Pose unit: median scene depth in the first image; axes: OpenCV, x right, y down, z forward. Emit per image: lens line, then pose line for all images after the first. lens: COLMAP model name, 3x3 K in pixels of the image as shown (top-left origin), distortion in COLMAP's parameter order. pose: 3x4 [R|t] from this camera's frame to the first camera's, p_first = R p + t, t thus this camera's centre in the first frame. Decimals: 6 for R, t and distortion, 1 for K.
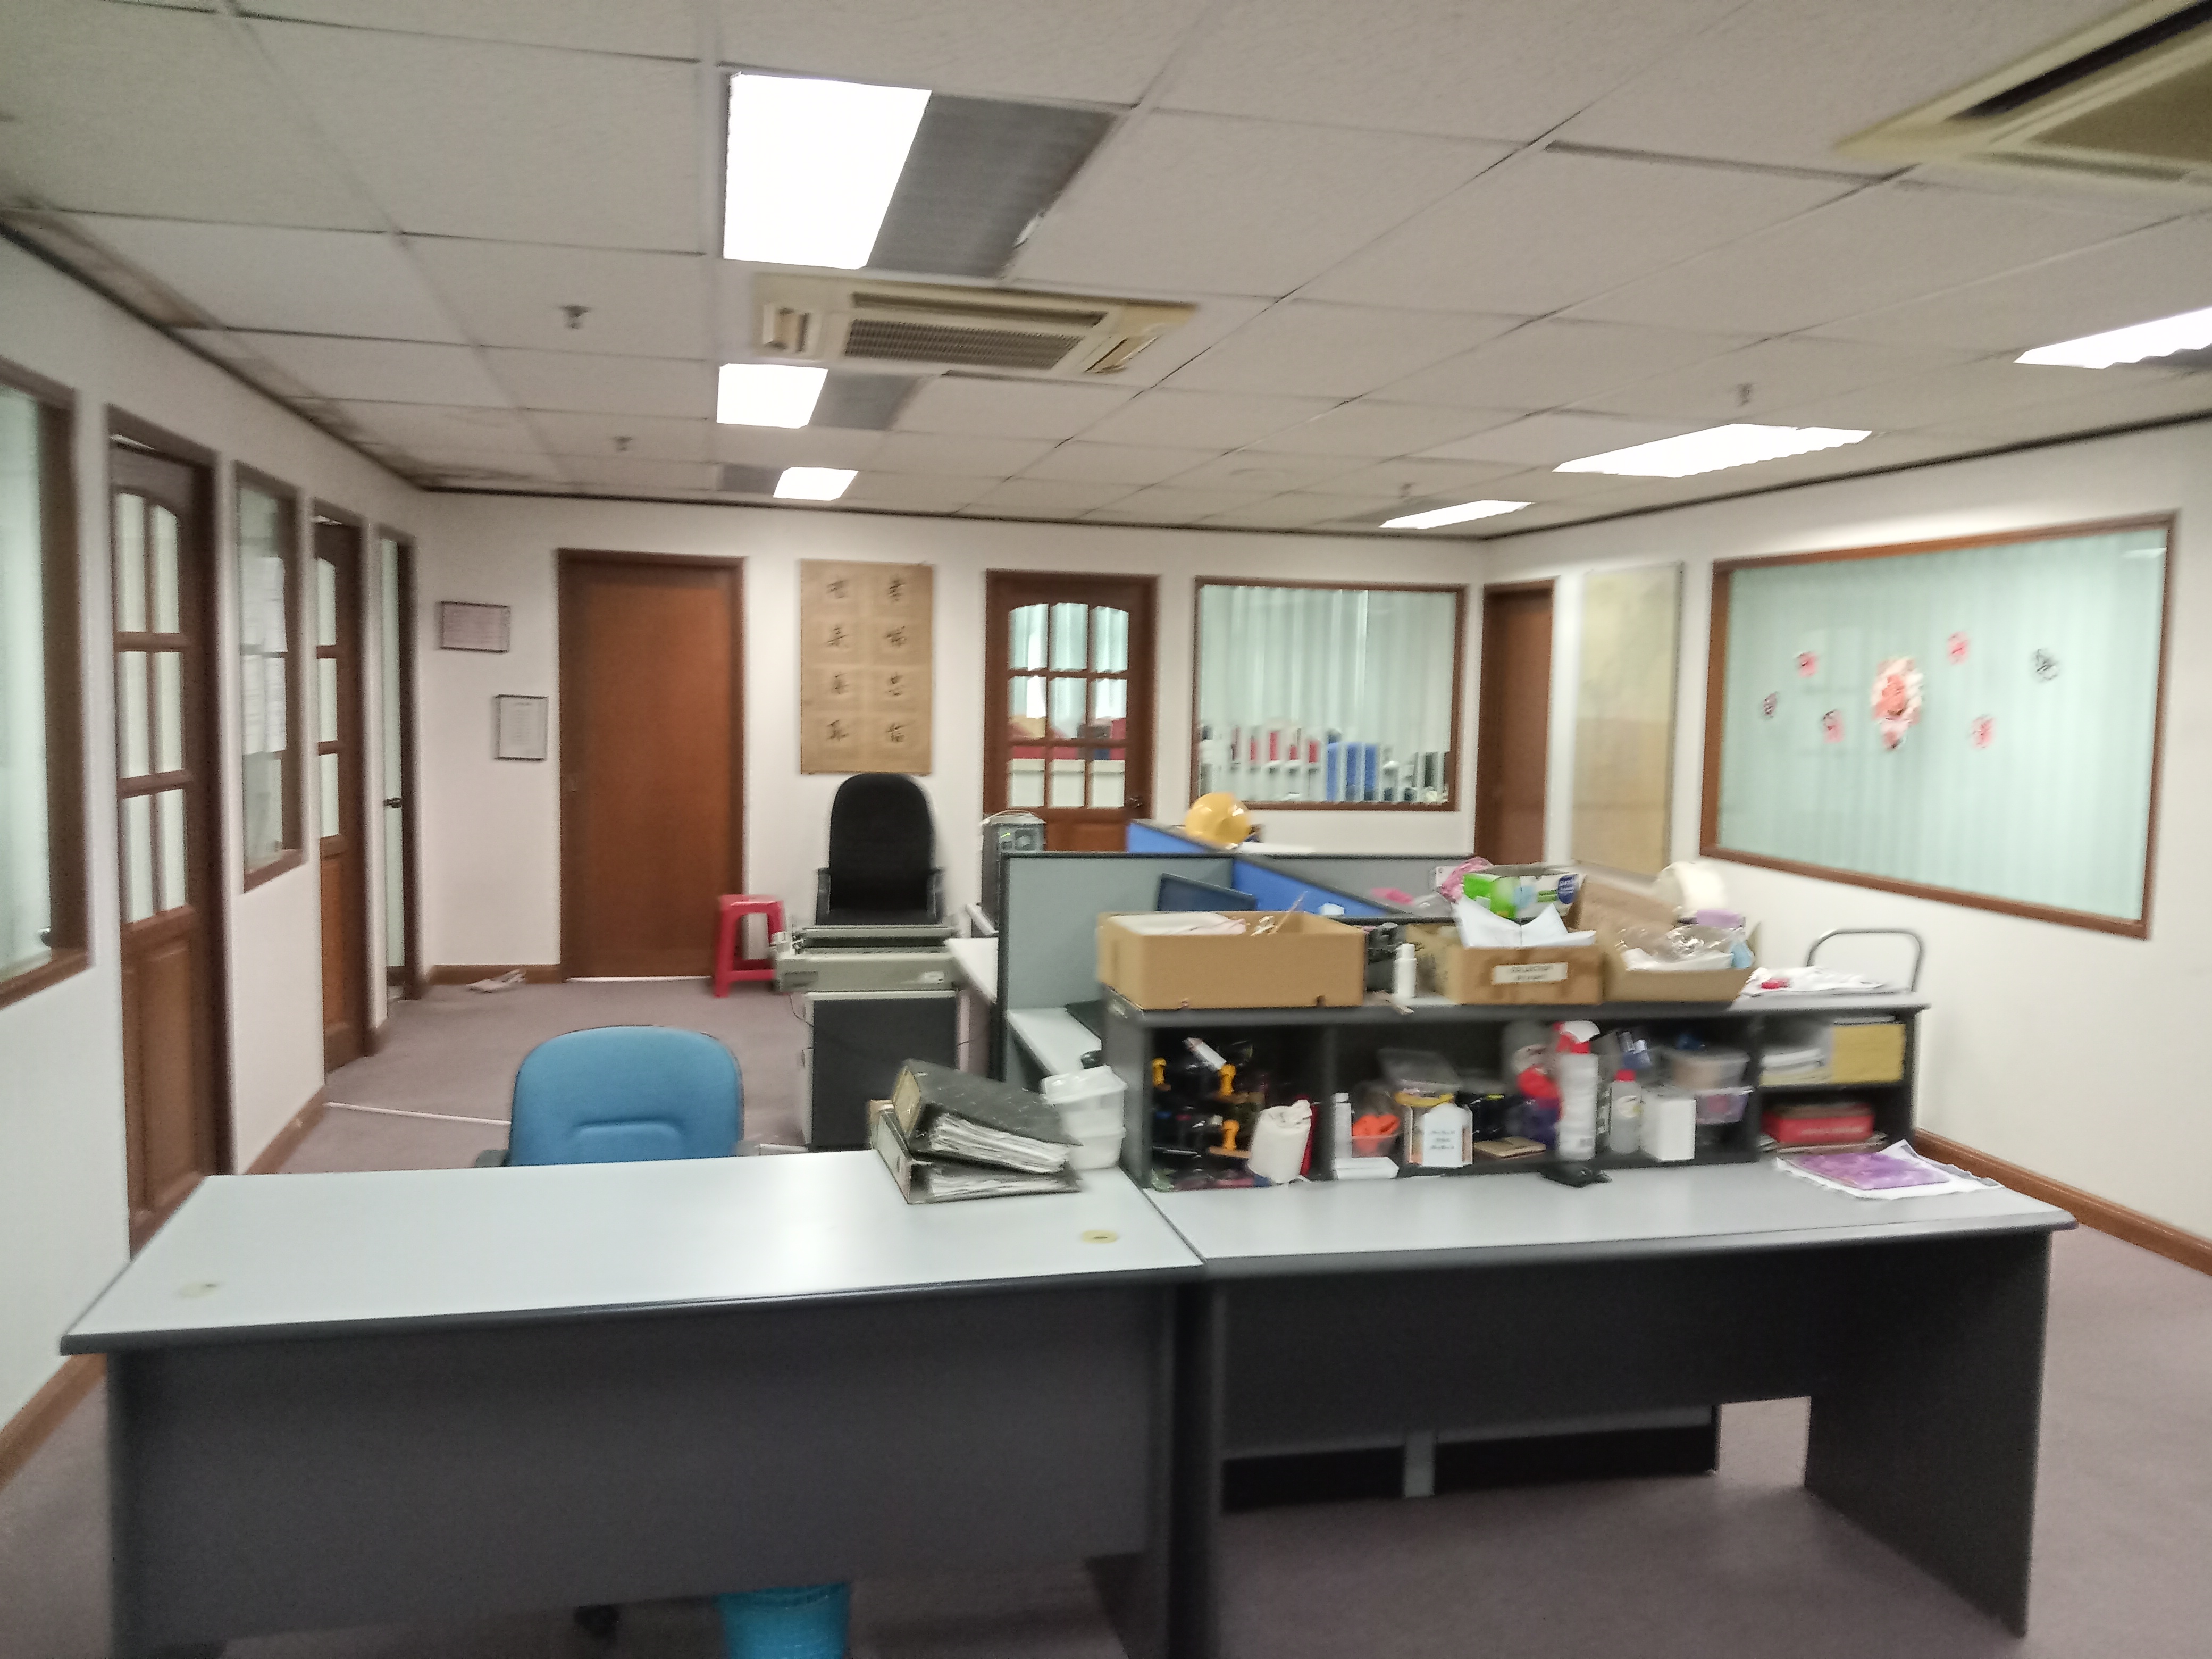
lens RADIAL K [[1788.4, 0, 1113.5], [0, 1788.4, 831.8], [0, 0, 1]] dist [0.001182, -0.121951]
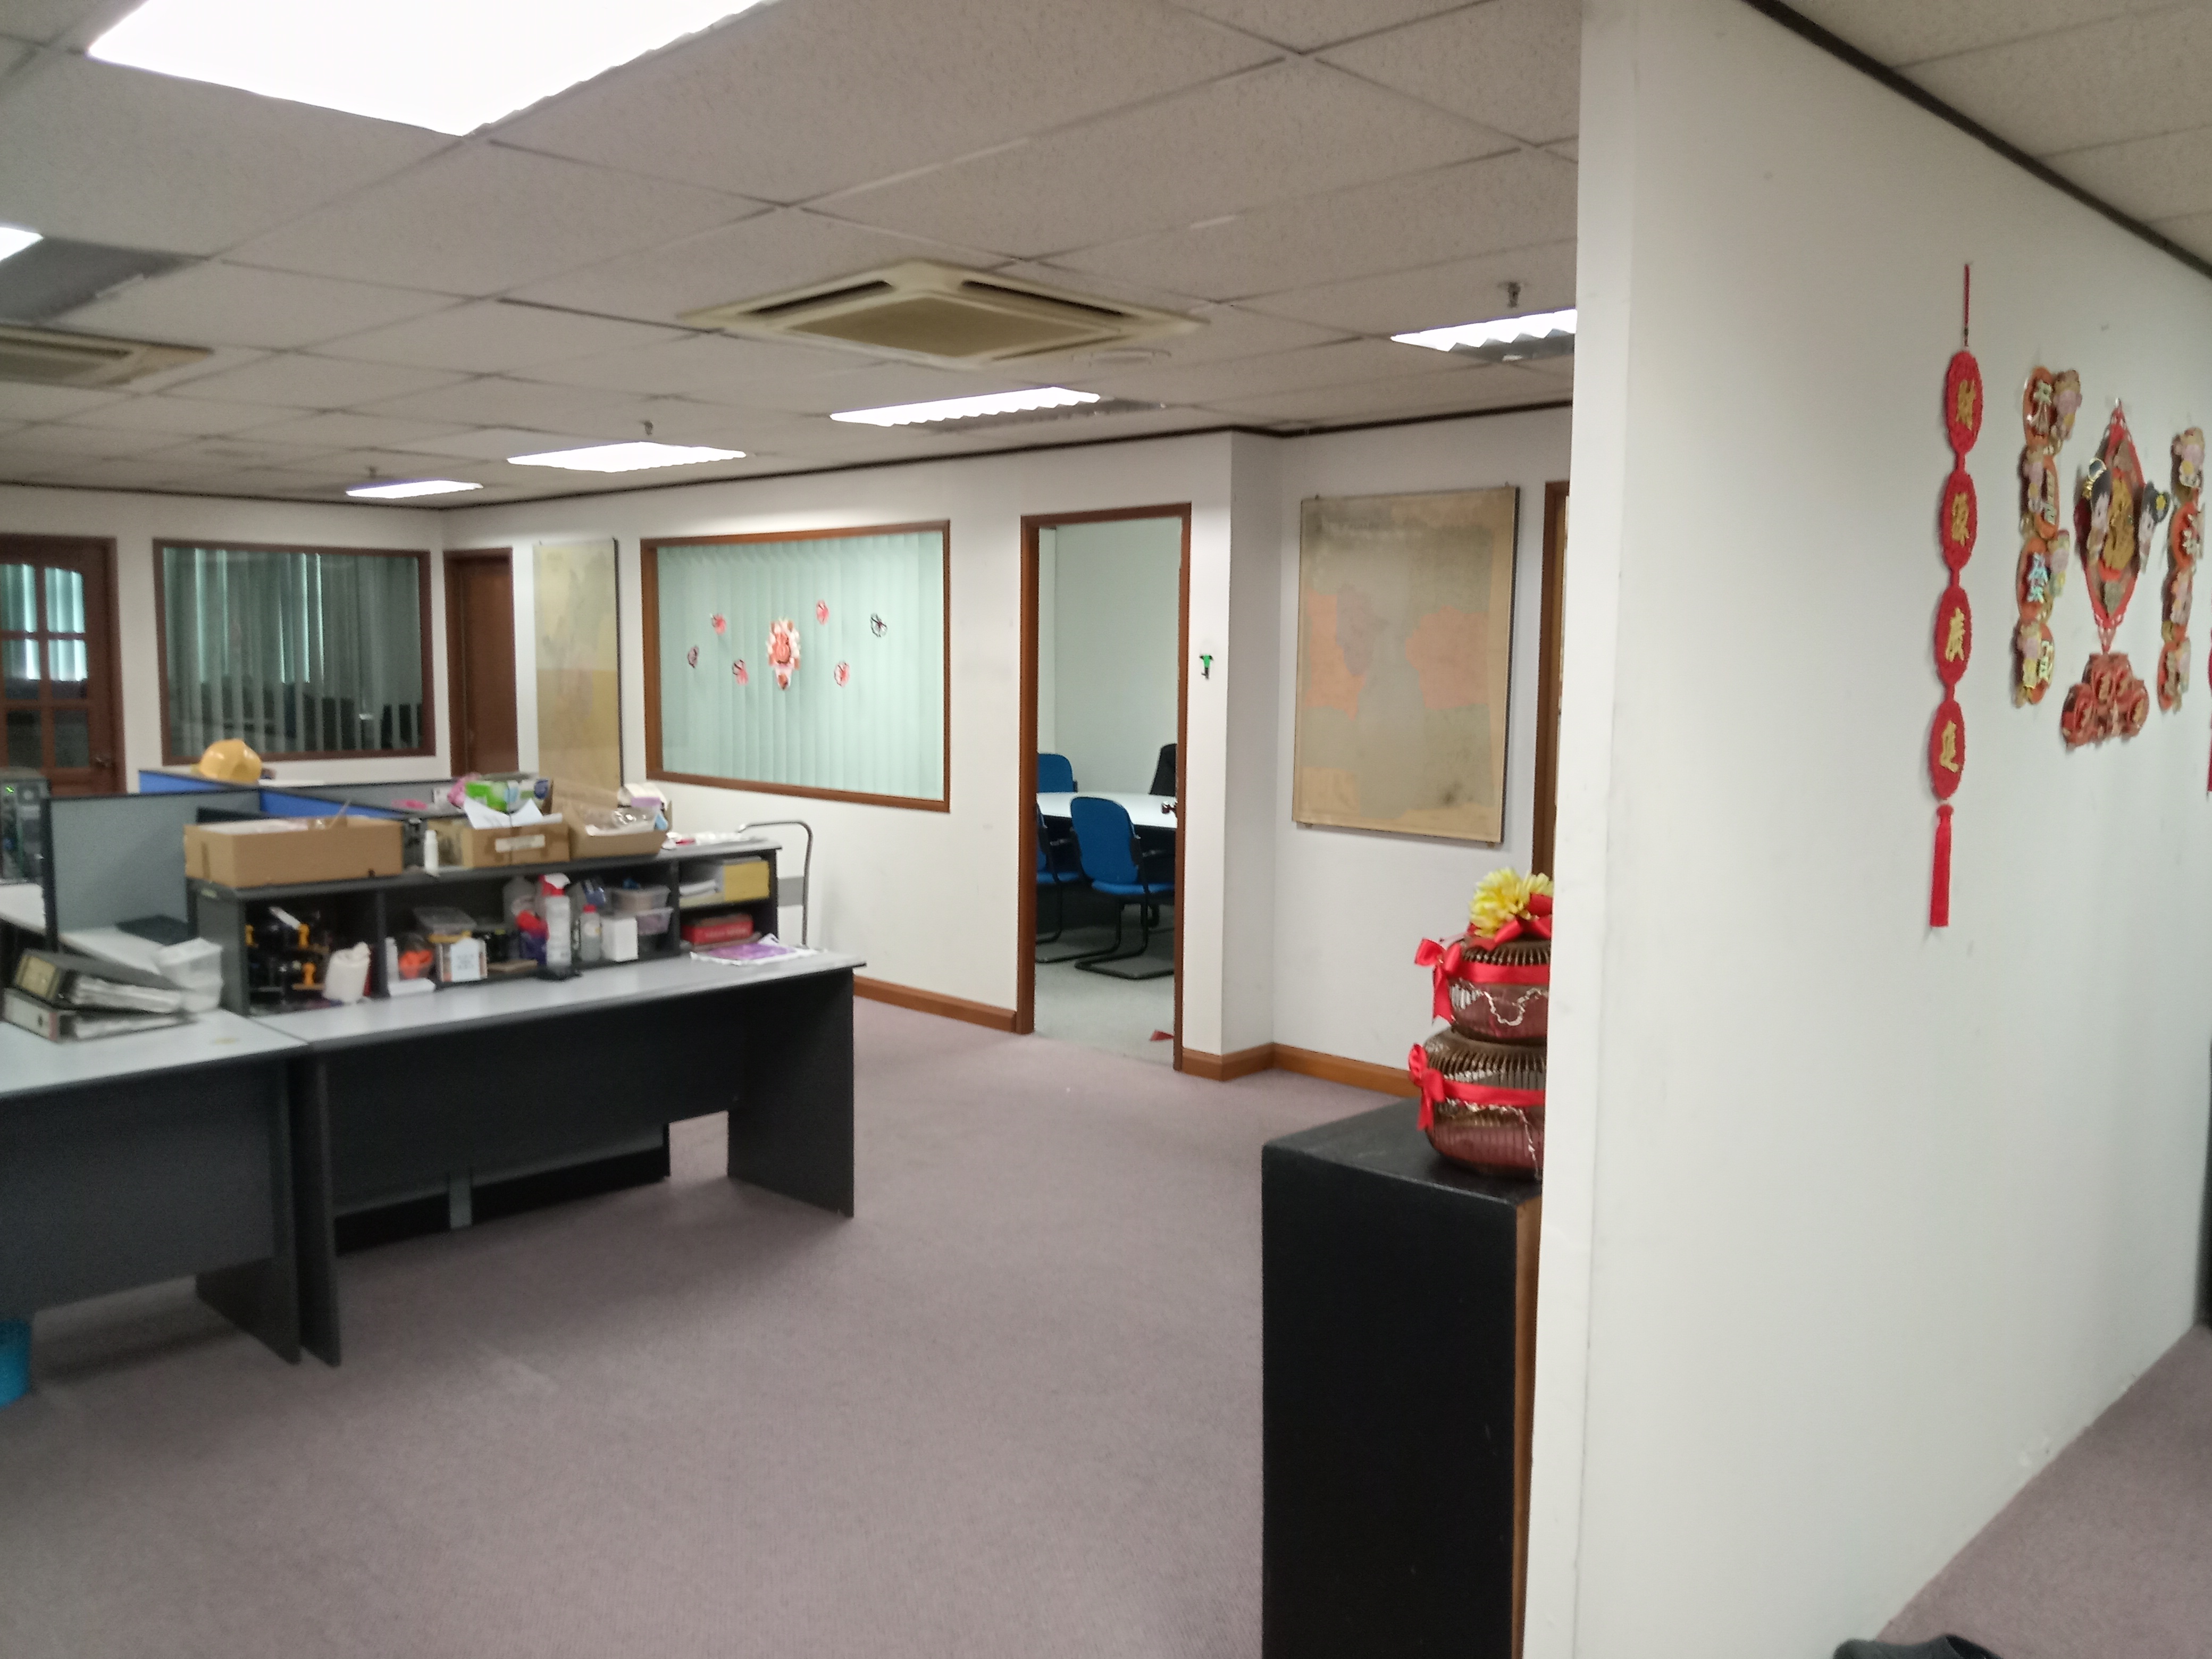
lens RADIAL K [[1741.0, 0, 1111.7], [0, 1741.0, 813.3], [0, 0, 1]] dist [0.002352, -0.011825]
pose [[0.840172, -0.063935, 0.538538, -0.126636], [0.052912, 0.997953, 0.035929, 0.027249], [-0.539733, -0.001691, 0.841835, -0.464843]]
